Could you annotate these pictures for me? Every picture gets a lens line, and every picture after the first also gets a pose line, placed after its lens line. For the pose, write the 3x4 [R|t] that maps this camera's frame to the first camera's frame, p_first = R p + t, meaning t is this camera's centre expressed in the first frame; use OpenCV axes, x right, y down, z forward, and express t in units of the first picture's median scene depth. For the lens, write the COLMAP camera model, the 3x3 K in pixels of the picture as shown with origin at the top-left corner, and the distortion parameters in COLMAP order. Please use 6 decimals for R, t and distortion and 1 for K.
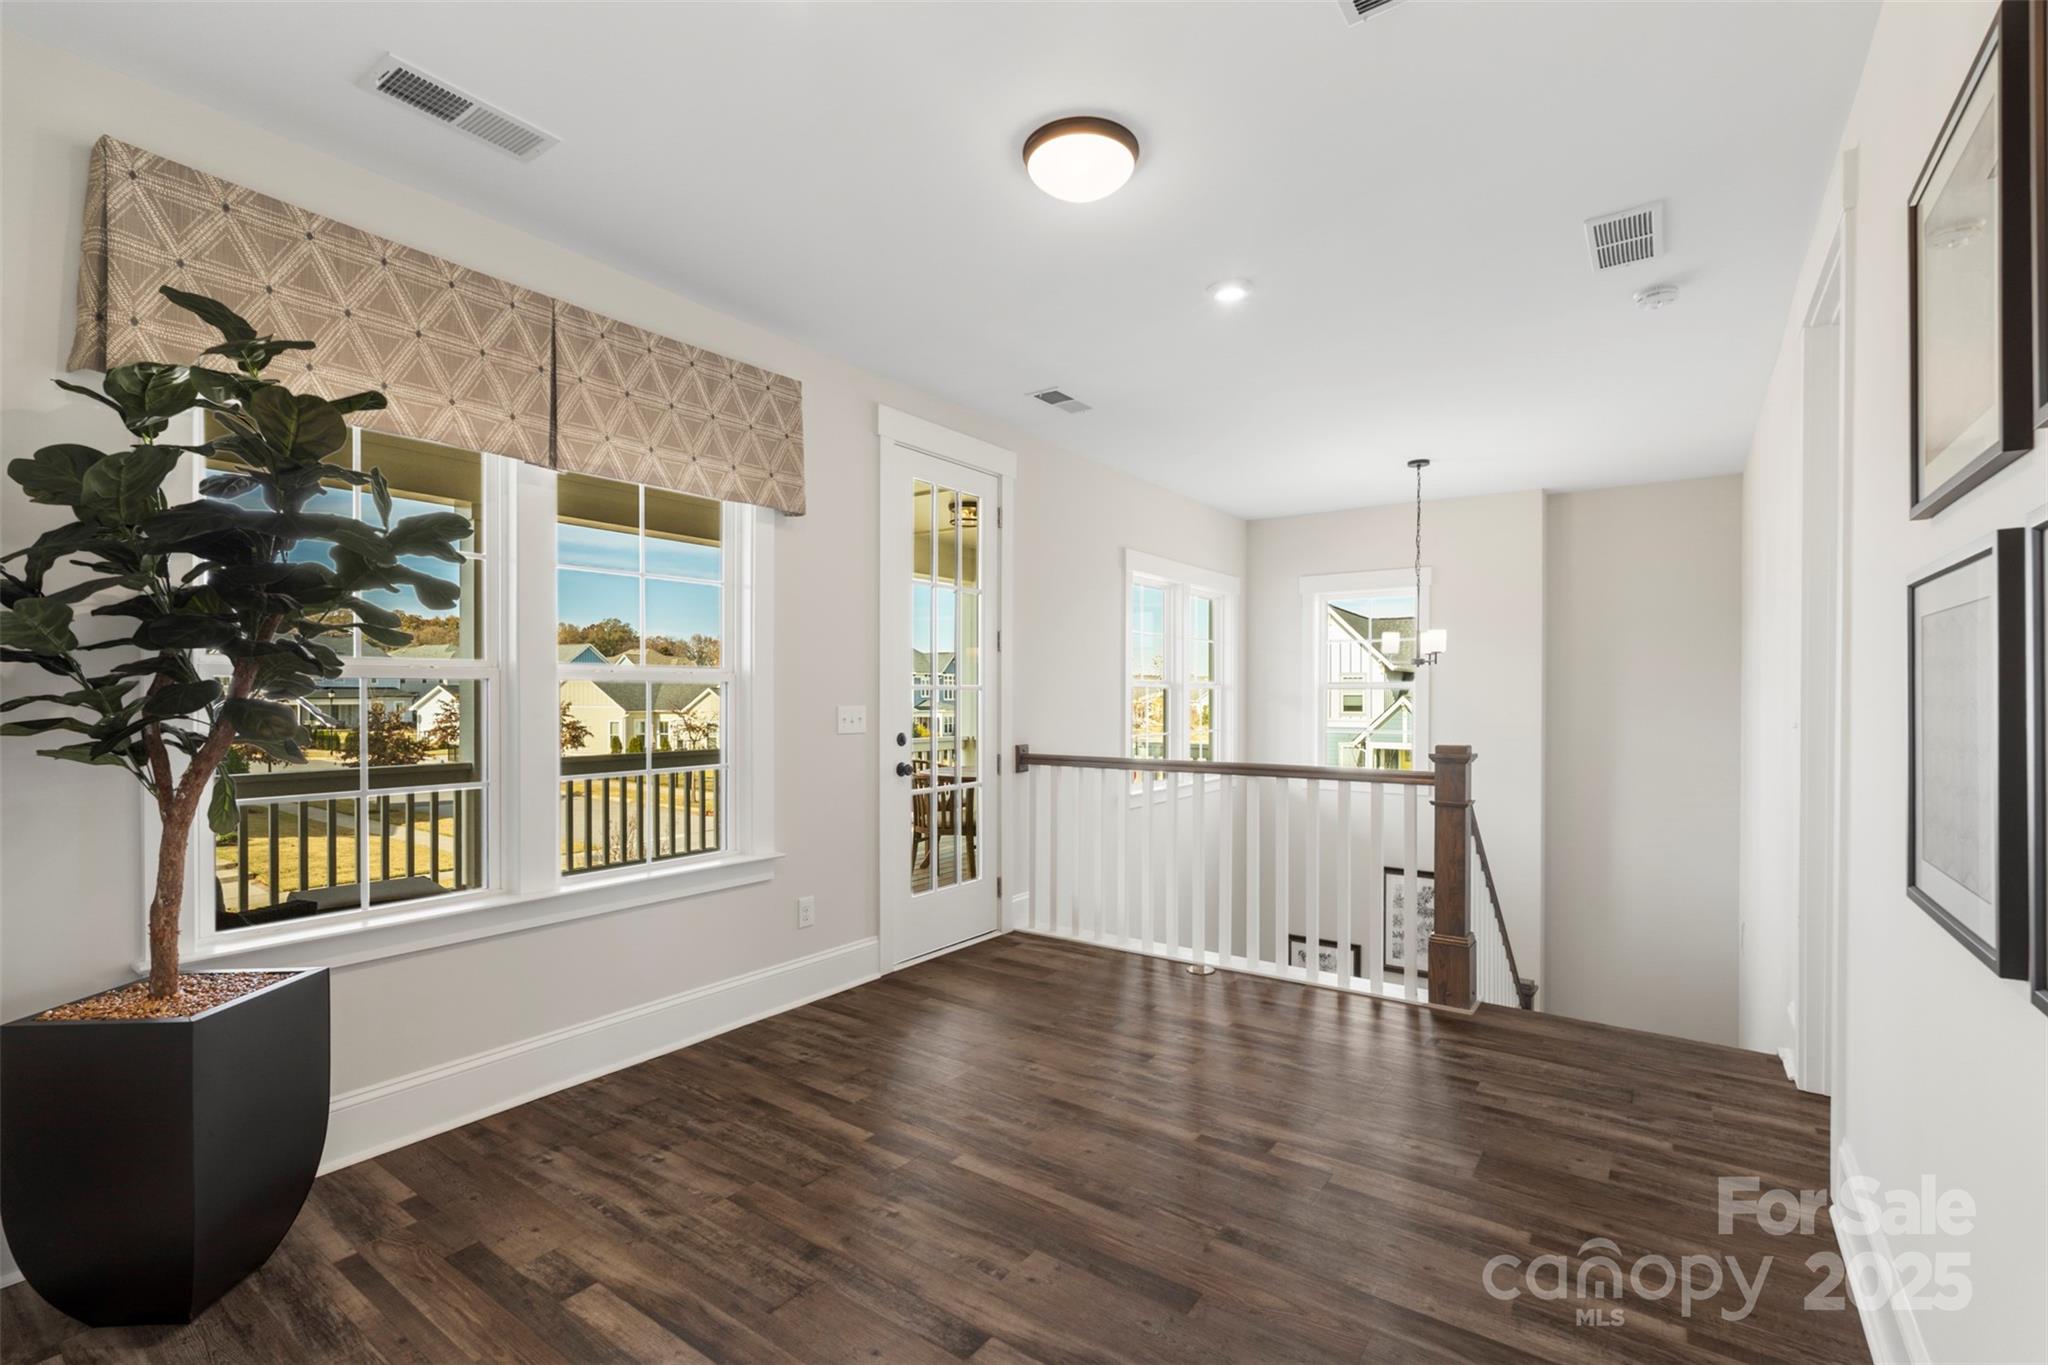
lens RADIAL K [[909.4, 0, 1042.0], [0, 909.4, 689.9], [0, 0, 1]] dist [-0.006125, -0.000131]
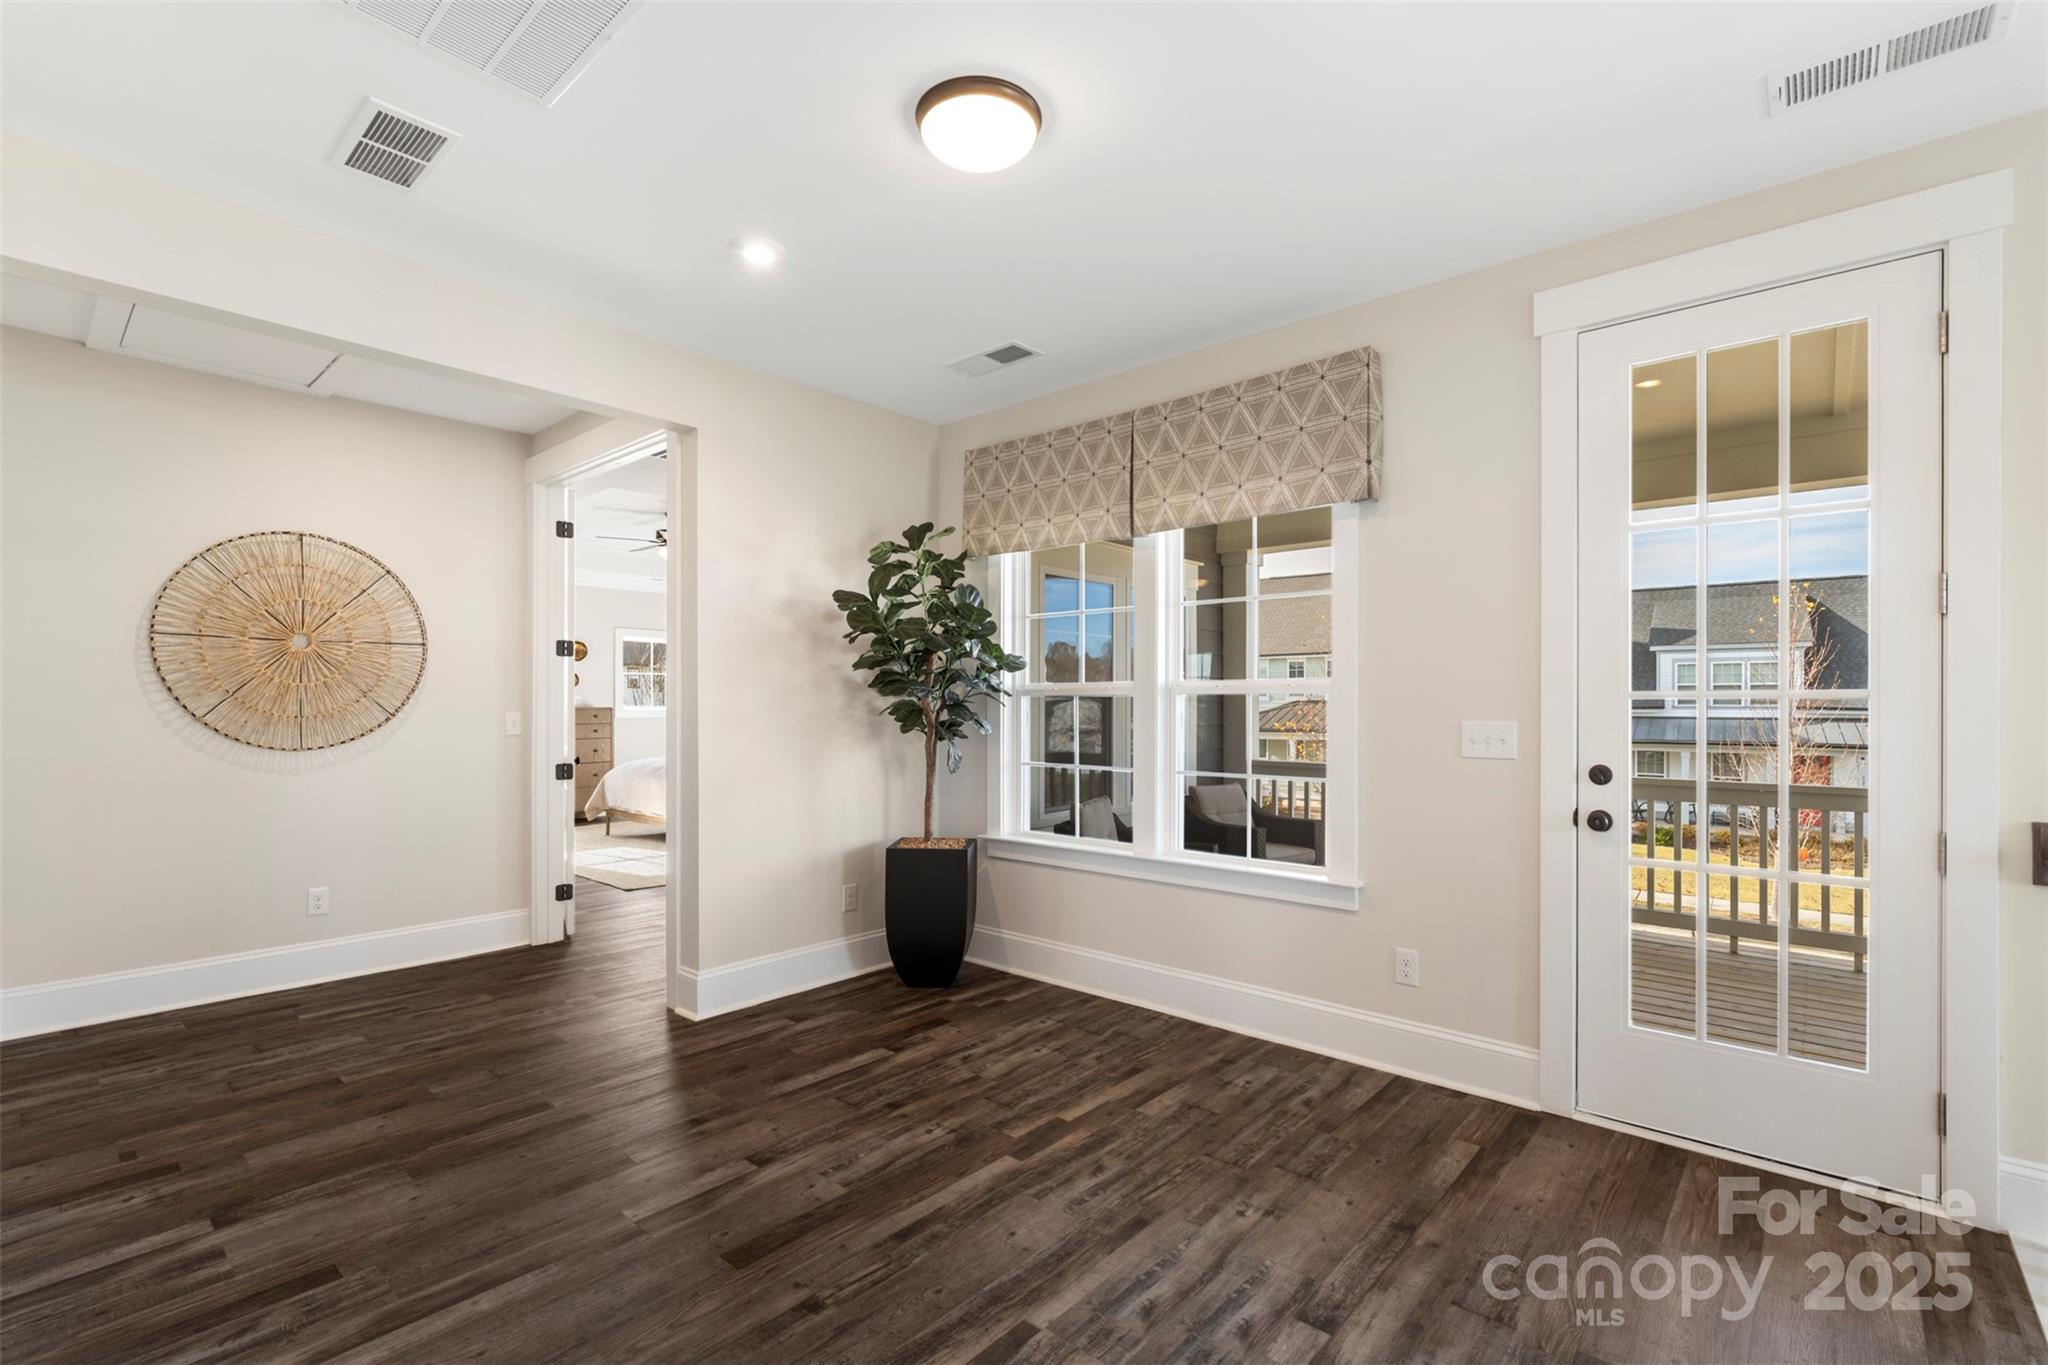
lens RADIAL K [[920.8, 0, 1013.4], [0, 920.8, 687.6], [0, 0, 1]] dist [-0.002700, -0.000617]
pose [[-0.121963, -0.015491, -0.992414, 0.777163], [0.006350, 0.999846, -0.016387, -0.000538], [0.992514, -0.008300, -0.121846, 0.925302]]
